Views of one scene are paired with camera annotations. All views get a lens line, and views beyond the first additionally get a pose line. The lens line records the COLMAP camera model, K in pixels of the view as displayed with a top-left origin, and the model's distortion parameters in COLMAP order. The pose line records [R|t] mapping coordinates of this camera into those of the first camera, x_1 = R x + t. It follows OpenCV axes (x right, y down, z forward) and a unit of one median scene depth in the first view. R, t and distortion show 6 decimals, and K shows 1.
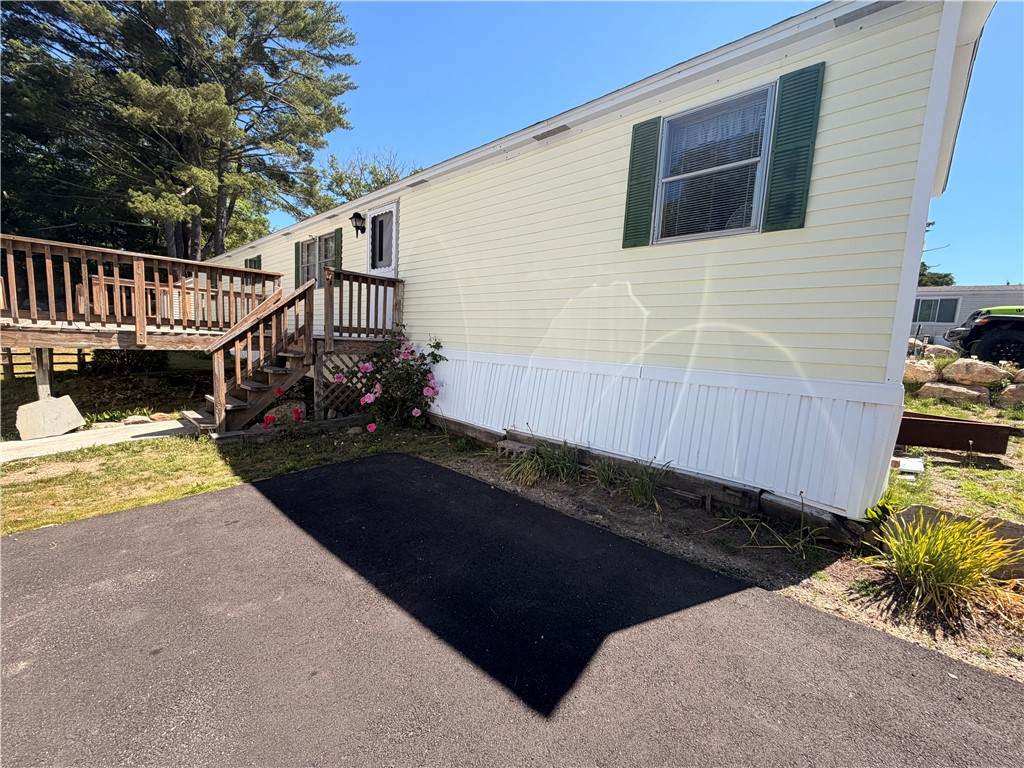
lens RADIAL K [[416.6, 0, 512.0], [0, 416.6, 384.0], [0, 0, 1]] dist [0.000986, 0.000166]
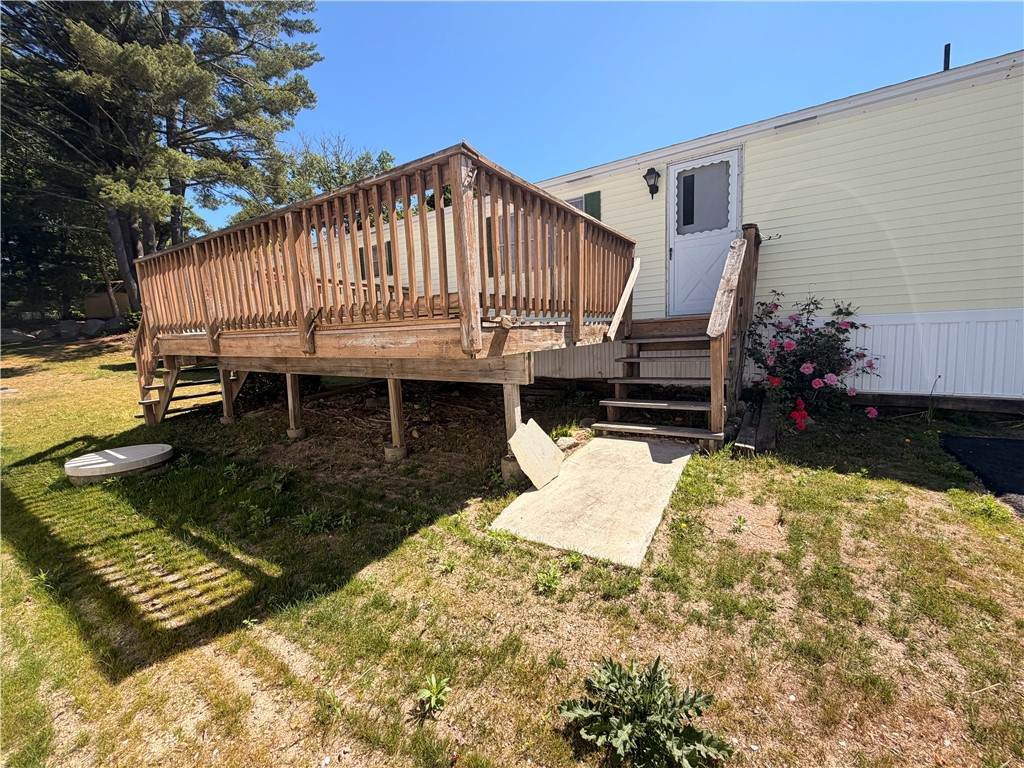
lens RADIAL K [[416.6, 0, 512.0], [0, 416.6, 384.0], [0, 0, 1]] dist [0.000986, 0.000166]
pose [[0.979057, -0.111733, 0.170187, -0.332713], [0.108618, 0.993702, 0.027532, -0.014268], [-0.172192, -0.008470, 0.985027, 0.089522]]
